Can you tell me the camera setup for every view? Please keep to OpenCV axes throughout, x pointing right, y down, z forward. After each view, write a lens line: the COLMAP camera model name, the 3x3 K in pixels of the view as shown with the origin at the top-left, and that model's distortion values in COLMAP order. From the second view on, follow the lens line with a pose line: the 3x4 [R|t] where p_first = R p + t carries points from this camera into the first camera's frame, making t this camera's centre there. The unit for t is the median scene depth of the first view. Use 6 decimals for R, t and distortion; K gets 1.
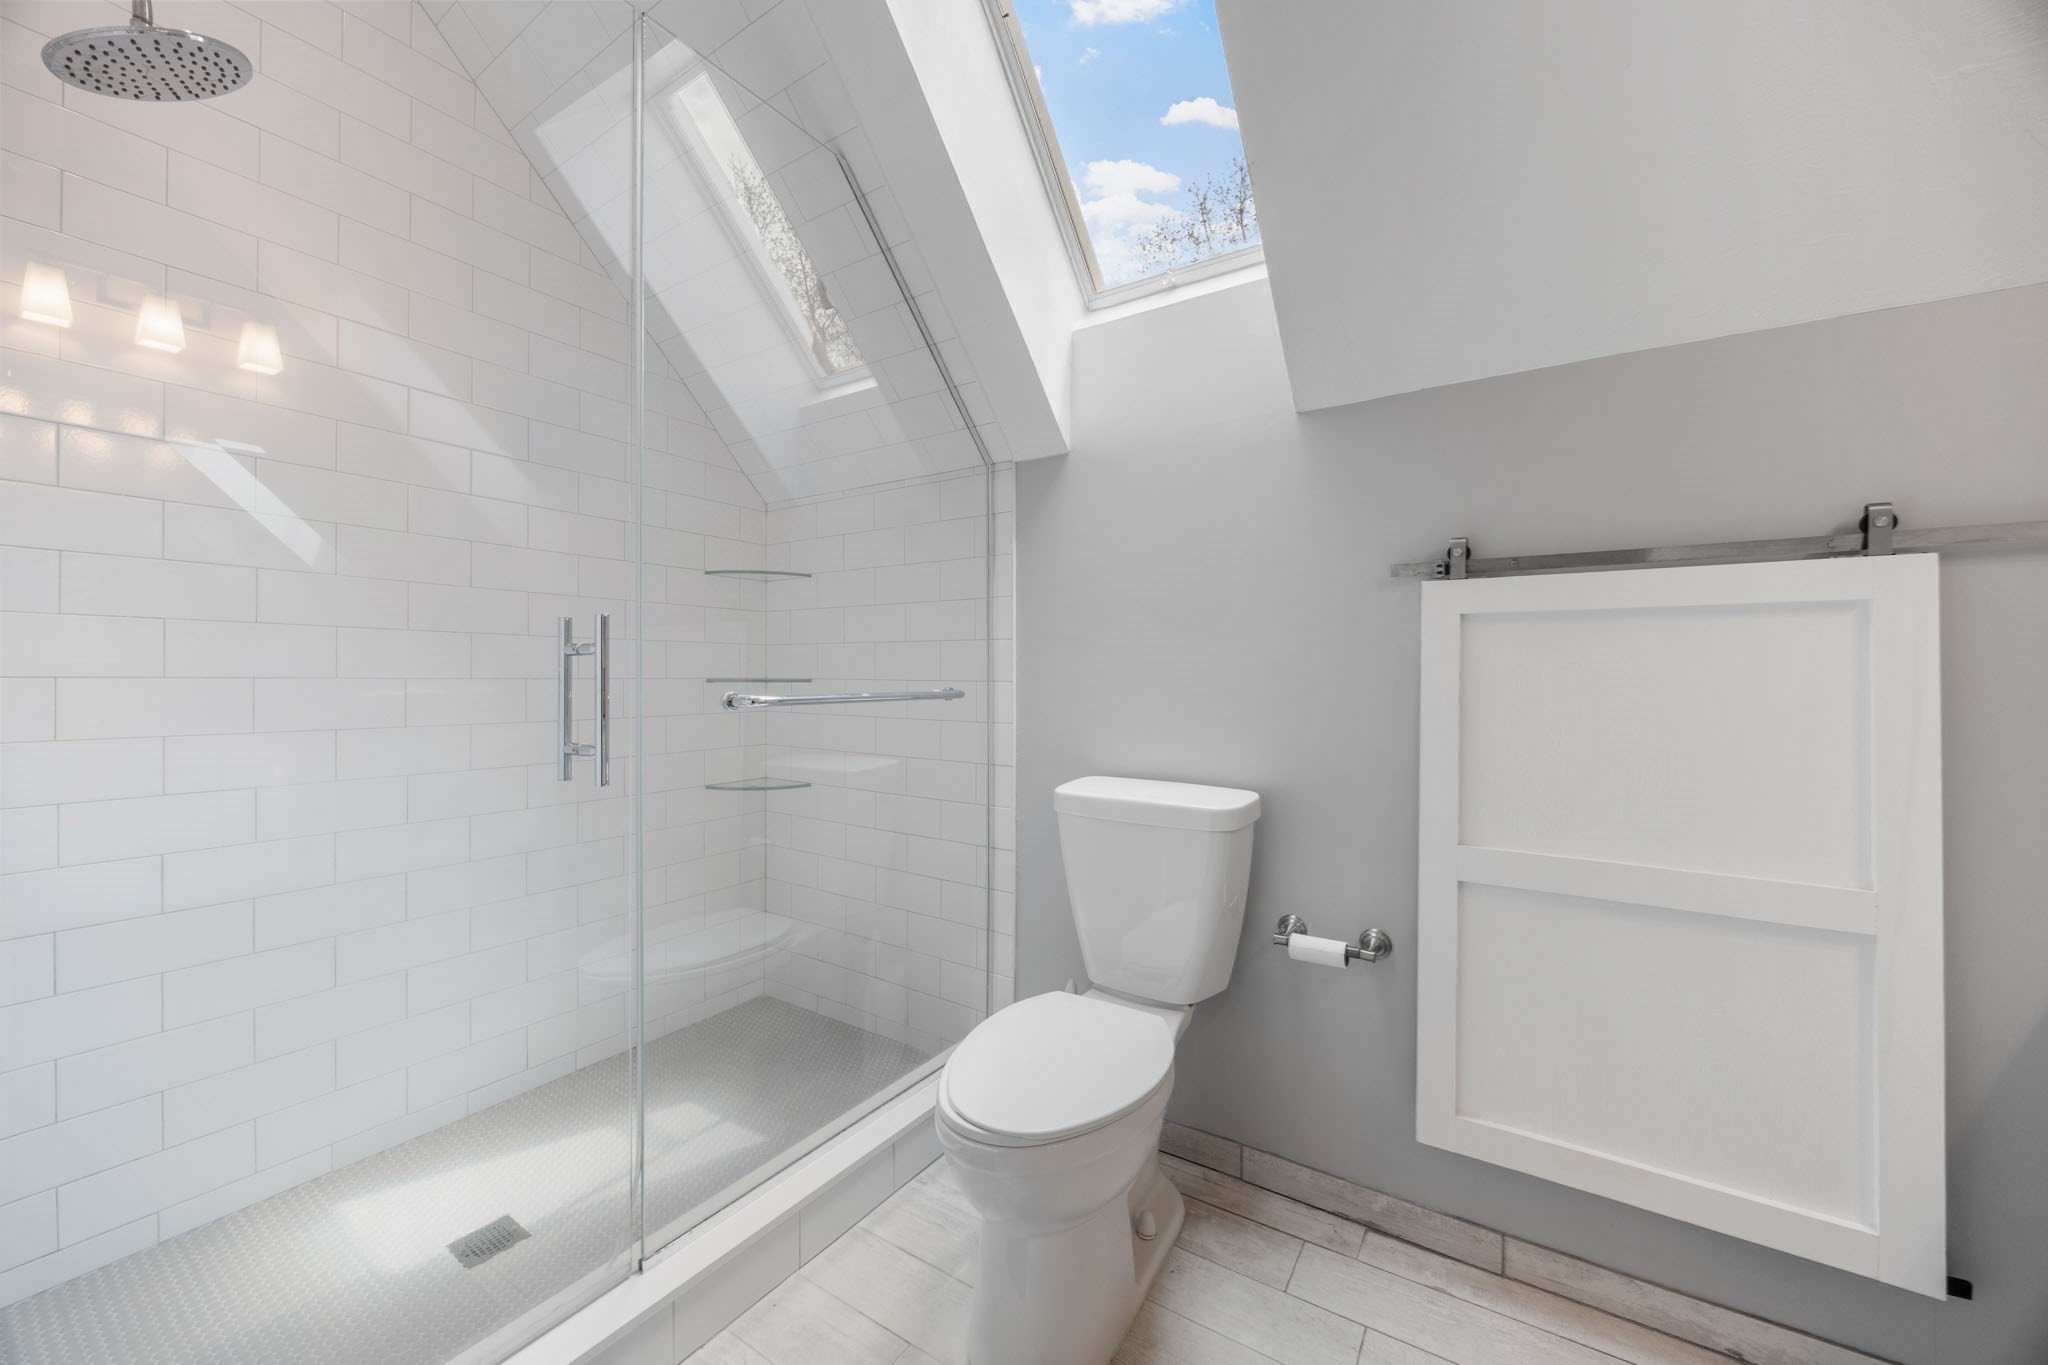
lens RADIAL K [[776.9, 0, 1022.8], [0, 776.9, 669.0], [0, 0, 1]] dist [-0.010755, 0.000513]
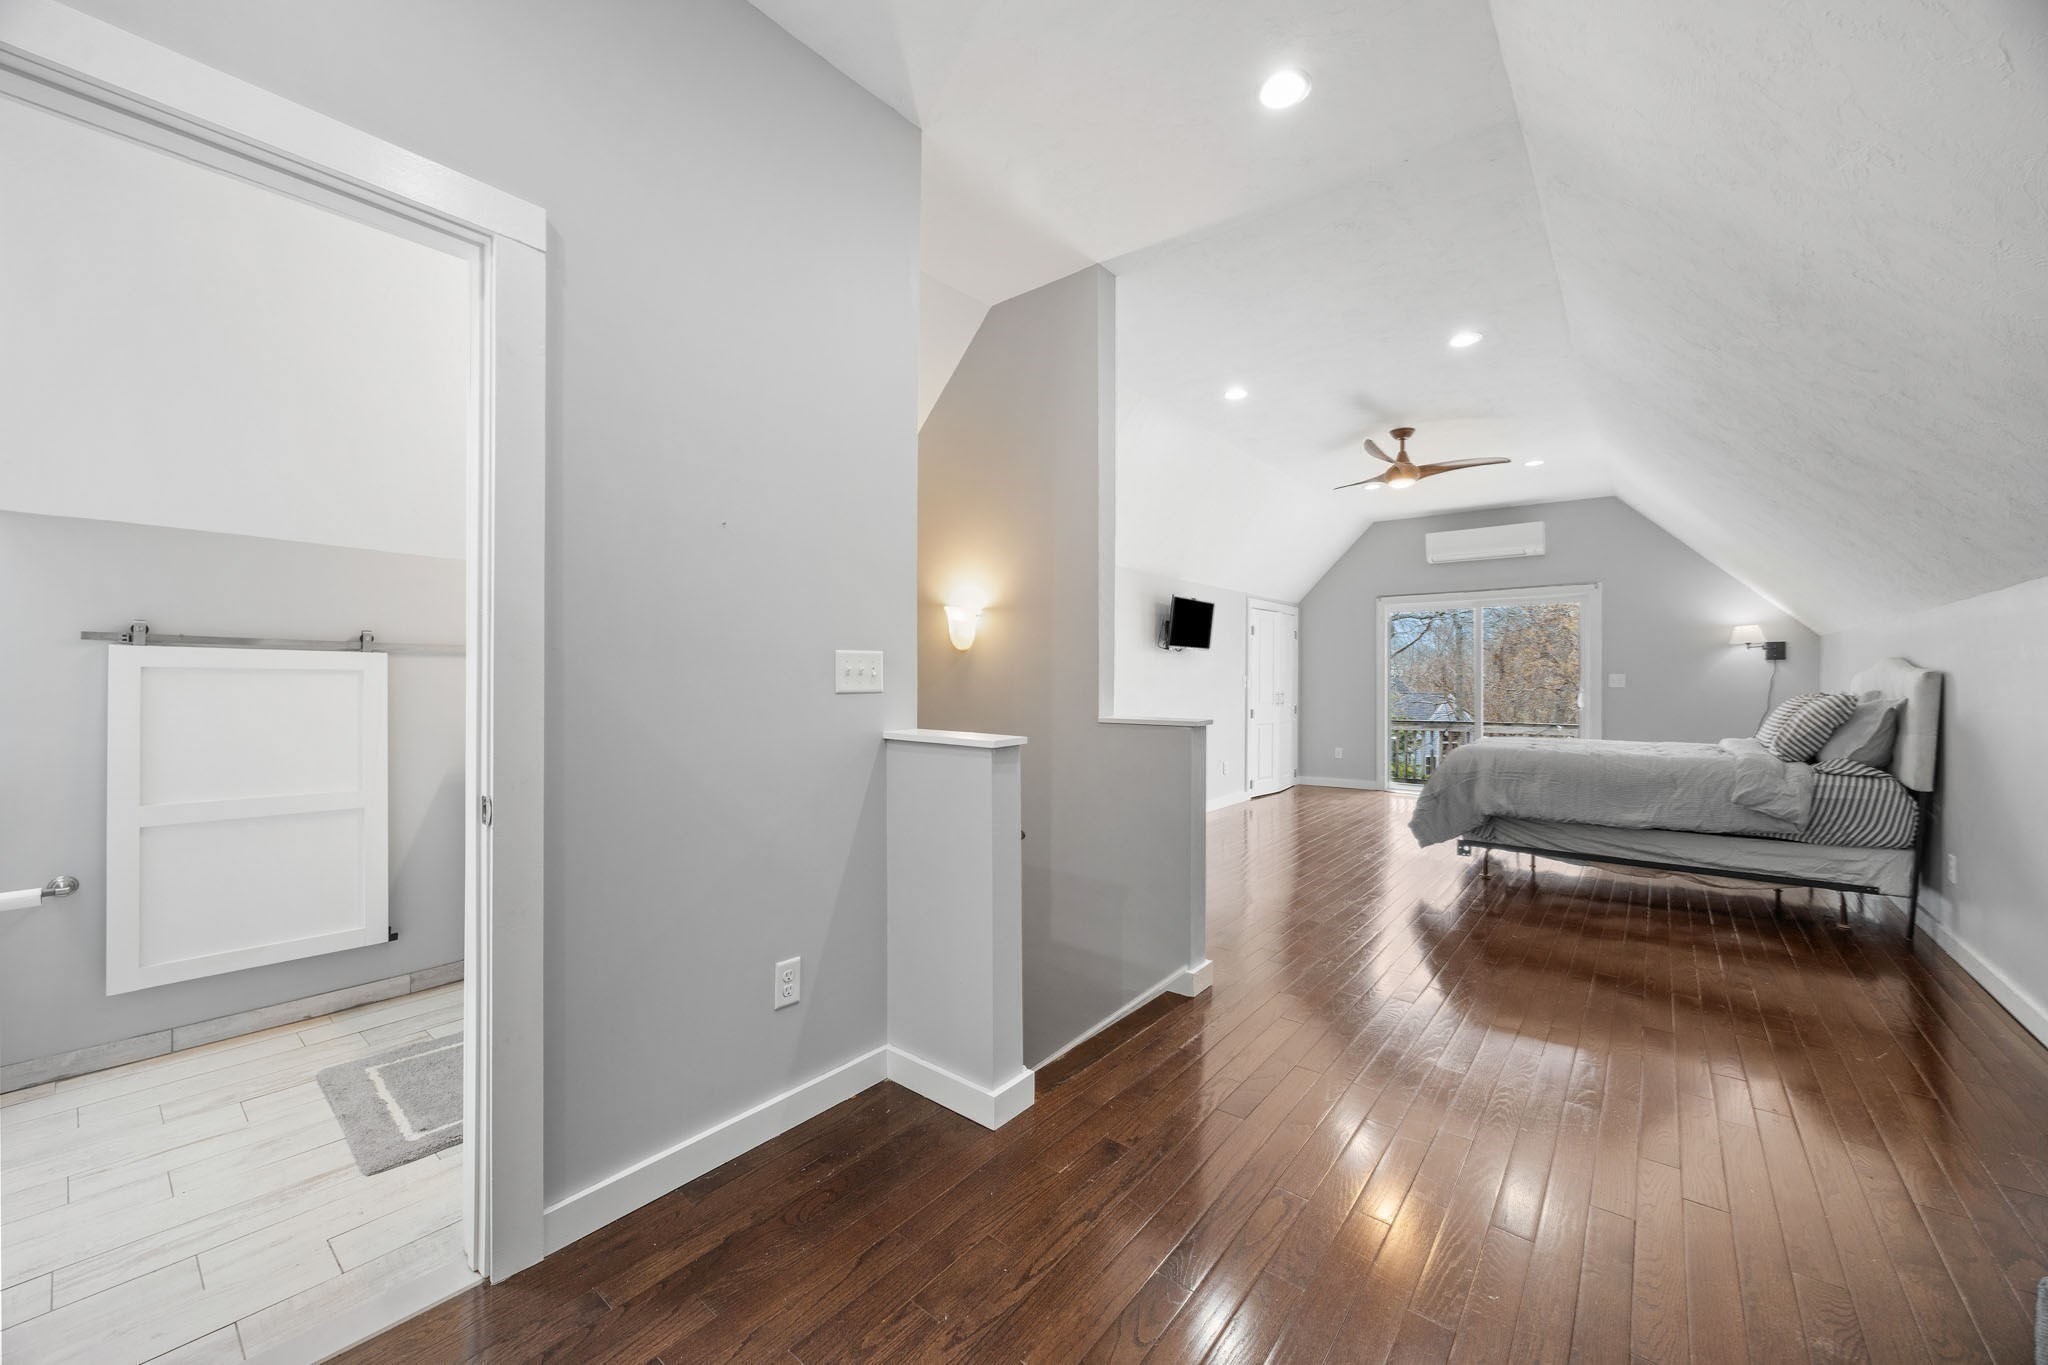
lens RADIAL K [[776.9, 0, 1019.4], [0, 776.9, 679.3], [0, 0, 1]] dist [-0.010755, 0.000513]
pose [[0.100990, 0.009768, 0.994839, -0.884221], [-0.004239, 0.999947, -0.009387, -0.036936], [-0.994878, -0.003269, 0.101027, -1.043373]]
